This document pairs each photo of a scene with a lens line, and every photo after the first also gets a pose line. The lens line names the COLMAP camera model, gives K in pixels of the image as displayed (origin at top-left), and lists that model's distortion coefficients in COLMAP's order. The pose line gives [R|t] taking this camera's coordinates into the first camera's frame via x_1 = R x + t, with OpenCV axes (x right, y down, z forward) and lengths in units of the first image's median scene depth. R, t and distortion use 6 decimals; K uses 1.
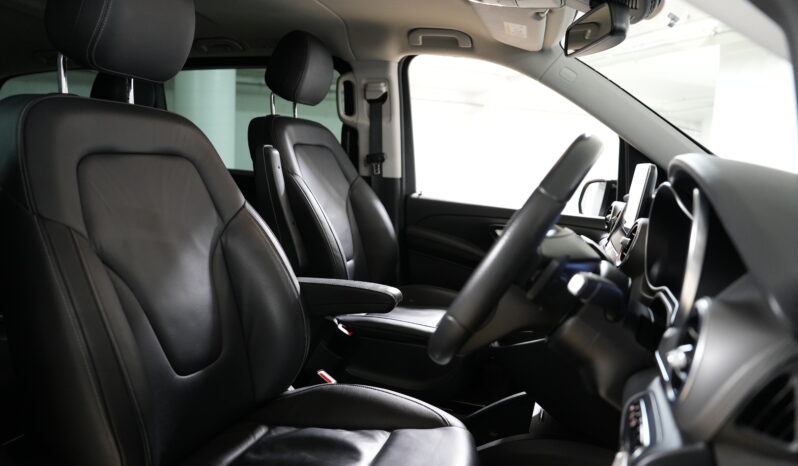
lens RADIAL K [[555.5, 0, 399.0], [0, 555.5, 233.0], [0, 0, 1]] dist [-0.112333, 0.086361]
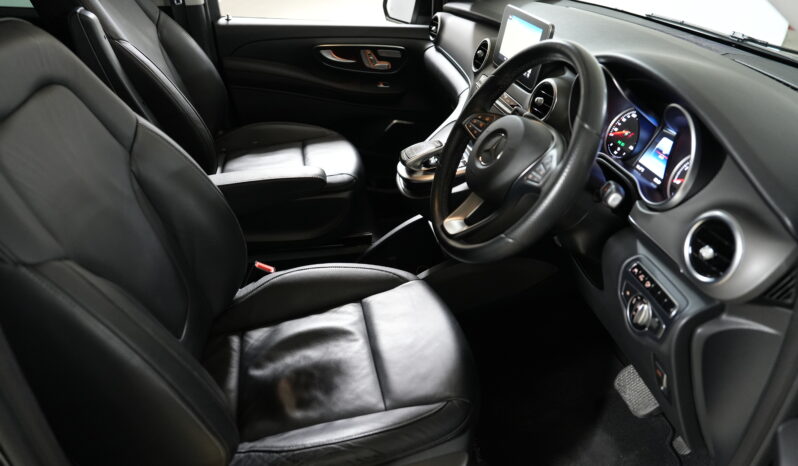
lens RADIAL K [[555.5, 0, 399.0], [0, 555.5, 233.0], [0, 0, 1]] dist [-0.112333, 0.086361]
pose [[0.857253, -0.292974, 0.423418, -0.255332], [0.083468, 0.890534, 0.447194, -0.171853], [-0.508084, -0.348017, 0.787867, 0.085841]]
